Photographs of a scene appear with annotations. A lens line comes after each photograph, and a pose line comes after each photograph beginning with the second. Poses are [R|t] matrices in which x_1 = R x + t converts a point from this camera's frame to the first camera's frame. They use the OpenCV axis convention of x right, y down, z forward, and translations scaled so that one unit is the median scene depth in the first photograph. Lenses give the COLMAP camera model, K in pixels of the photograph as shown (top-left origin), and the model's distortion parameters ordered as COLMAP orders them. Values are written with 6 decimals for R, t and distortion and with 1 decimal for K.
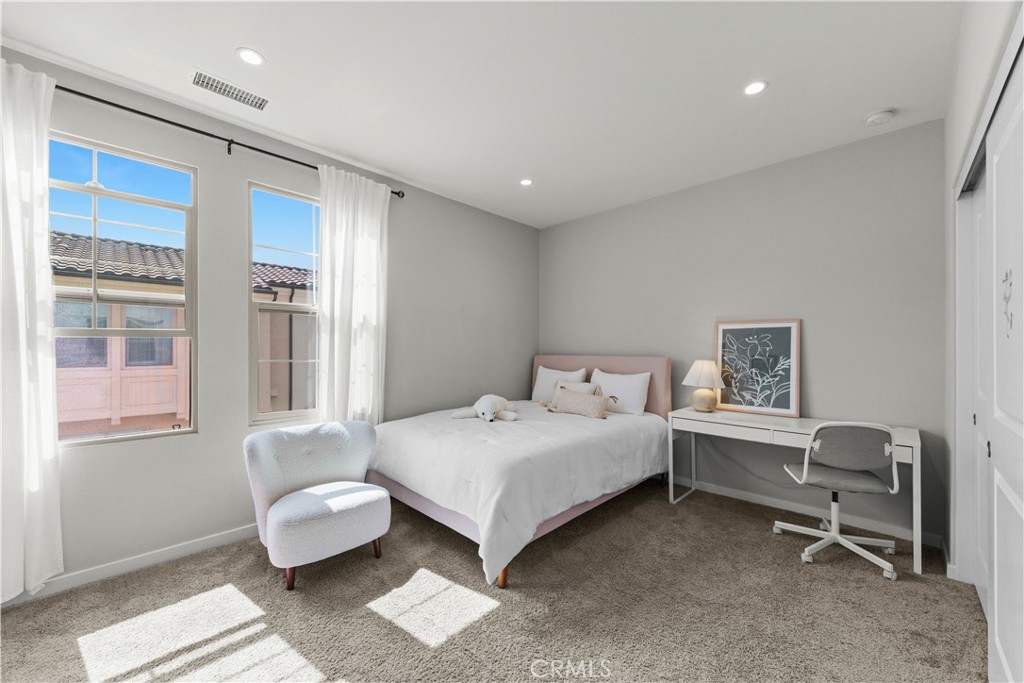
lens RADIAL K [[402.1, 0, 512.4], [0, 402.1, 341.8], [0, 0, 1]] dist [0.008791, -0.000112]
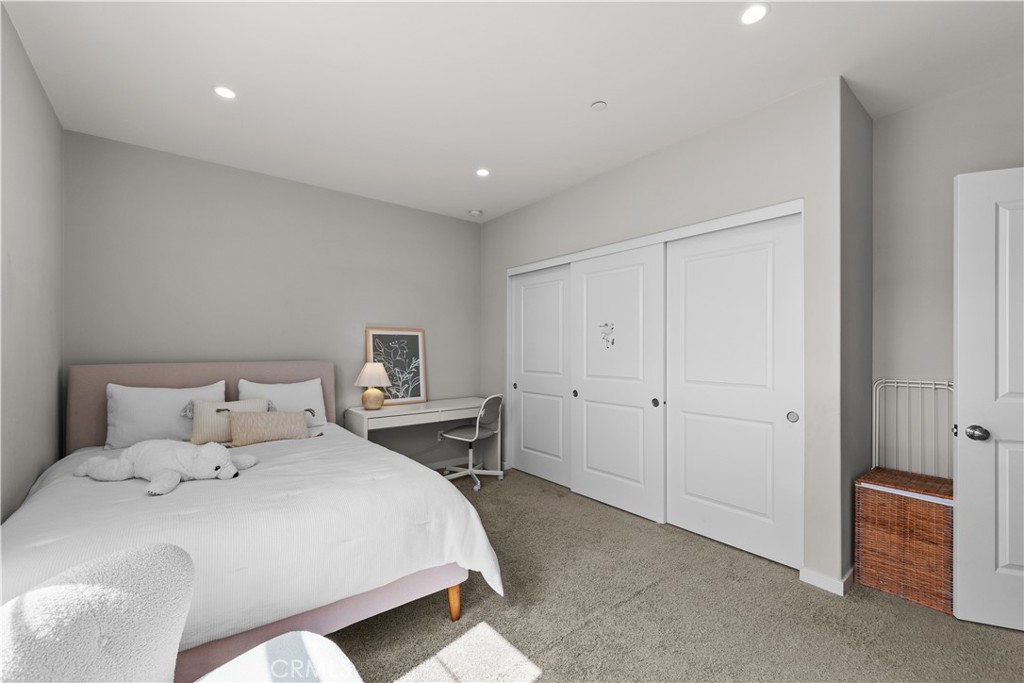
lens RADIAL K [[416.5, 0, 512.5], [0, 416.5, 349.2], [0, 0, 1]] dist [0.002101, 0.000001]
pose [[0.120854, 0.000315, 0.992670, -0.625481], [-0.014145, 0.999899, 0.001405, 0.003416], [-0.992569, -0.014211, 0.120847, 0.518392]]
